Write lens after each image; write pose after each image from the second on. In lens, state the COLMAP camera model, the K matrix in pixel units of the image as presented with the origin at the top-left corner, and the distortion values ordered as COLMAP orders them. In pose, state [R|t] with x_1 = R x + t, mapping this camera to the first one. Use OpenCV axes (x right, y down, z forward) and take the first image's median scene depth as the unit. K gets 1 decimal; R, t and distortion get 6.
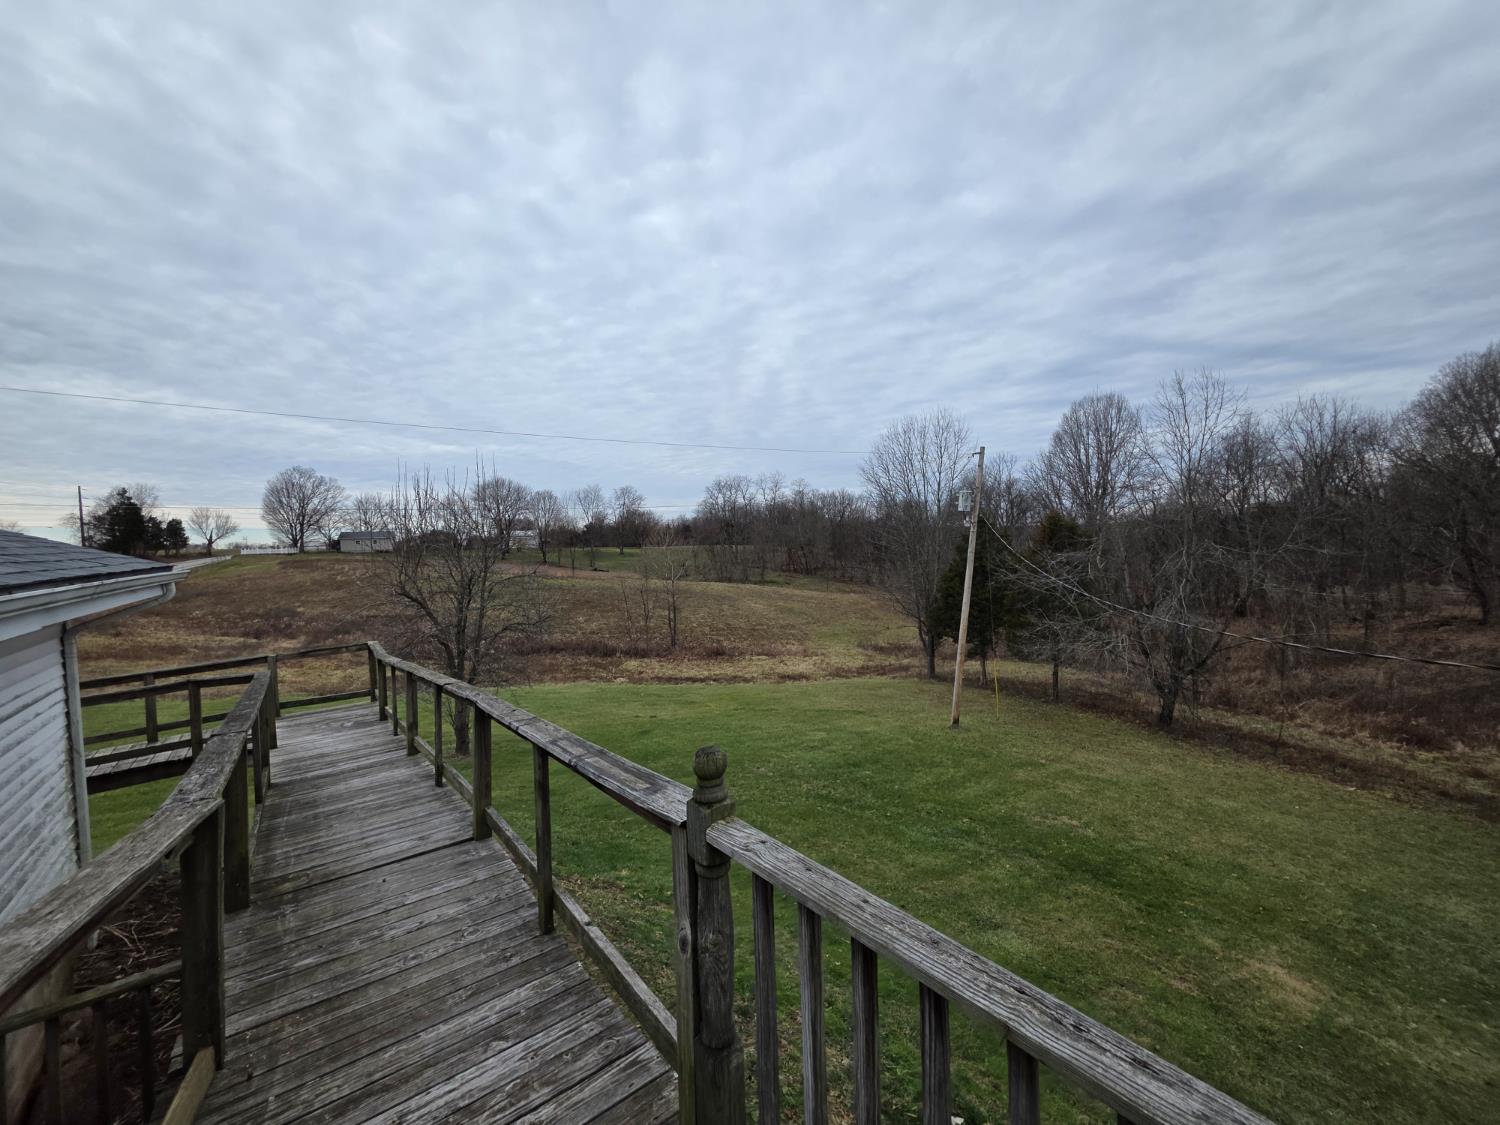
lens RADIAL K [[600.3, 0, 745.3], [0, 600.3, 556.7], [0, 0, 1]] dist [0.009871, -0.003026]
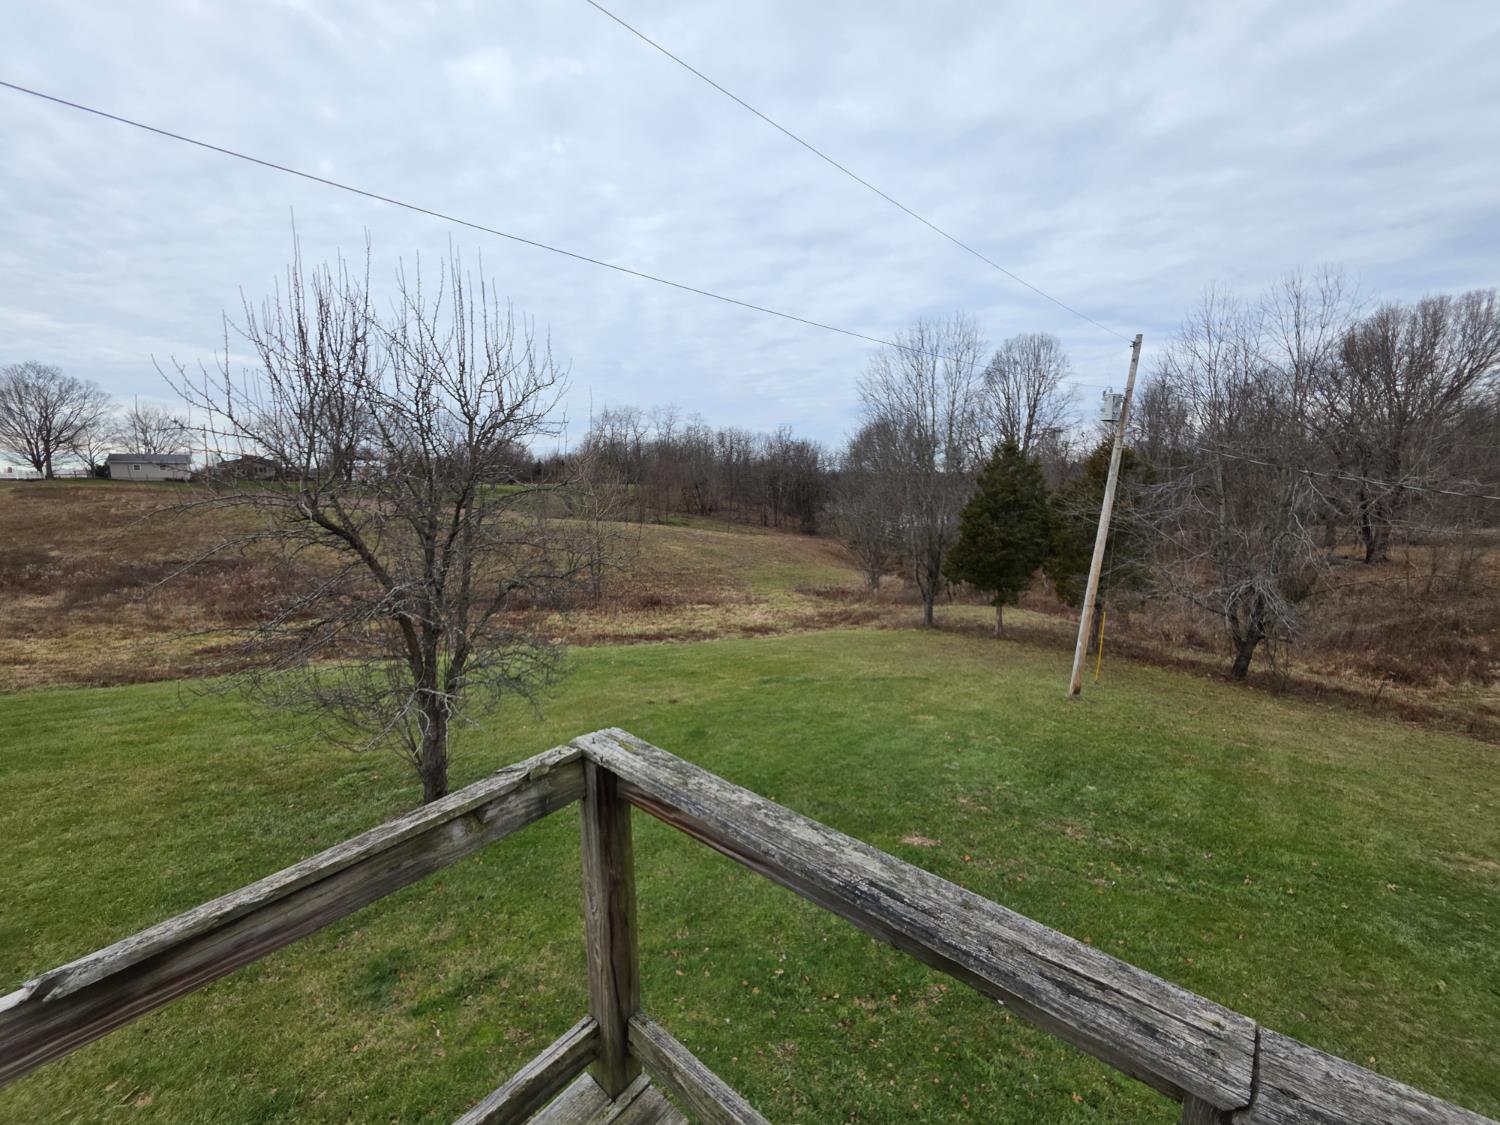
lens RADIAL K [[600.3, 0, 745.3], [0, 600.3, 556.7], [0, 0, 1]] dist [0.009871, -0.003026]
pose [[0.976455, -0.004418, 0.215678, -0.151777], [-0.016059, 0.995528, 0.093096, 0.018856], [-0.215125, -0.094368, 0.972016, 0.207954]]
